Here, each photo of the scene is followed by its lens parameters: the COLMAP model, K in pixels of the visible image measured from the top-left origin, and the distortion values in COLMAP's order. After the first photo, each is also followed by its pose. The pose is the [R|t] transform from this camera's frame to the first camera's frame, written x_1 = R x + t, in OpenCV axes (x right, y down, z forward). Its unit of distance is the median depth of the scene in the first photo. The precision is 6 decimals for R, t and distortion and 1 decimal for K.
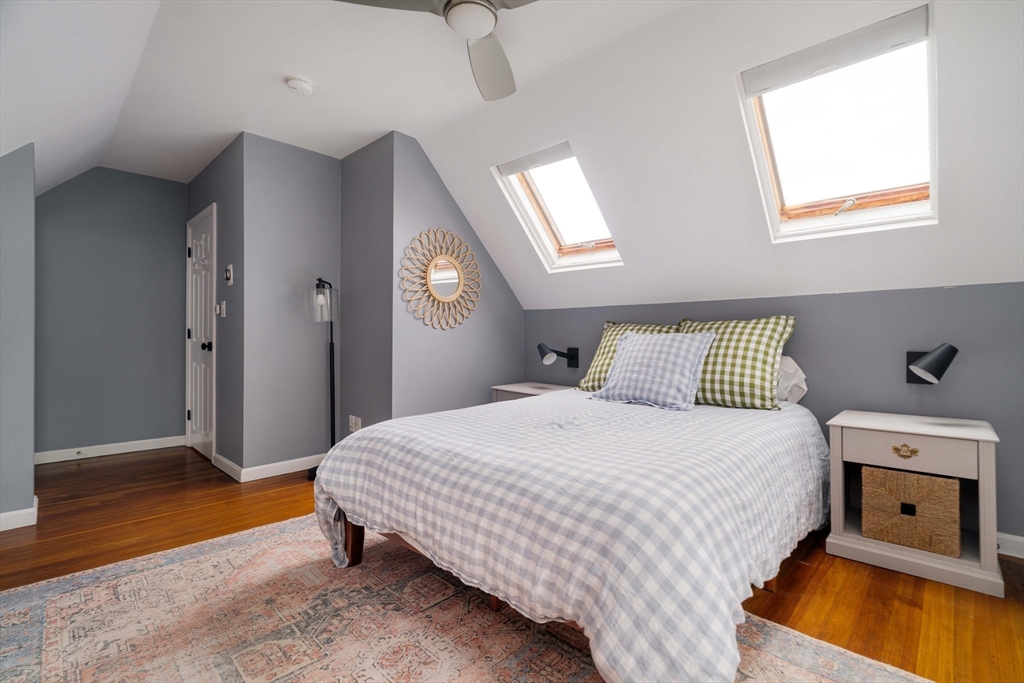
lens RADIAL K [[469.8, 0, 510.2], [0, 469.8, 337.3], [0, 0, 1]] dist [0.029778, -0.008400]
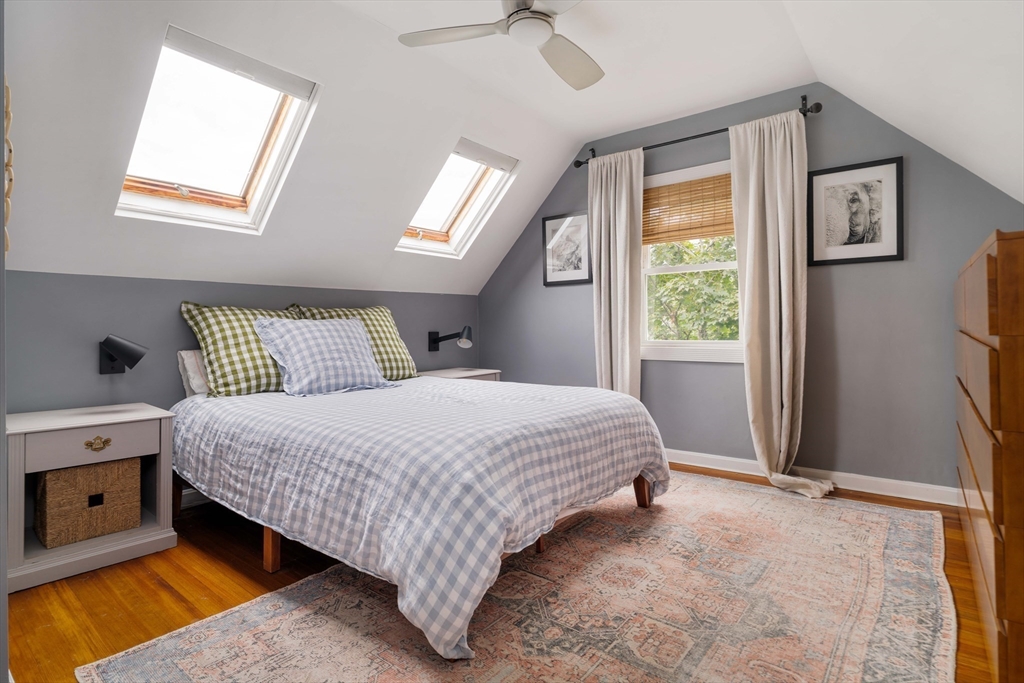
lens RADIAL K [[486.7, 0, 535.0], [0, 486.7, 329.3], [0, 0, 1]] dist [-0.003656, 0.000248]
pose [[-0.114744, -0.005917, 0.993377, -1.203748], [0.001424, 0.999980, 0.006121, 0.010328], [-0.993394, 0.002117, -0.114733, 1.121315]]
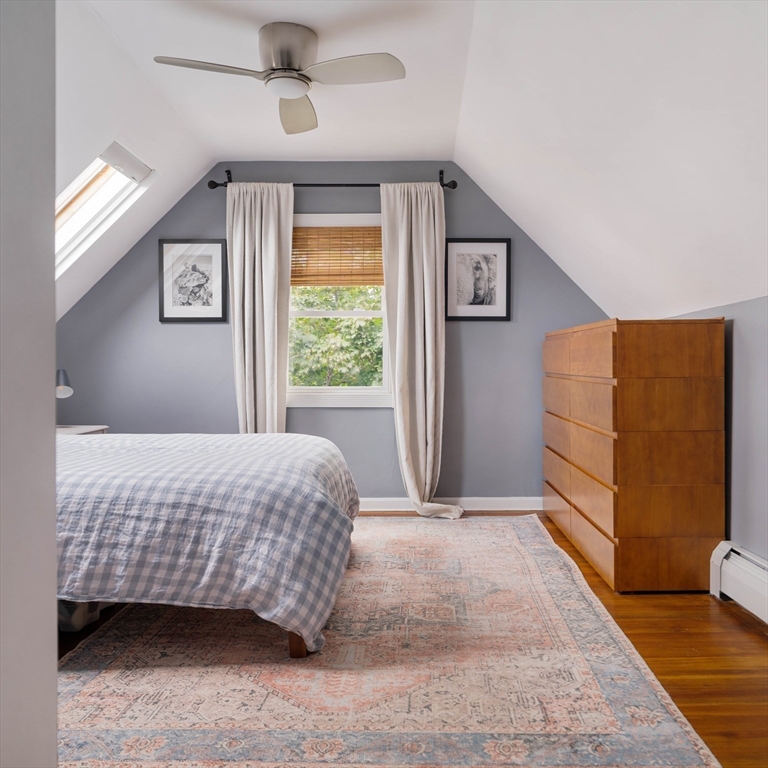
lens RADIAL K [[666.6, 0, 384.0], [0, 666.6, 384.0], [0, 0, 1]] dist [-0.003583, -0.000830]
pose [[-0.668893, -0.013750, 0.743232, -1.434699], [-0.007162, 0.999902, 0.012052, 0.023483], [-0.743325, 0.002738, -0.668925, 1.895430]]
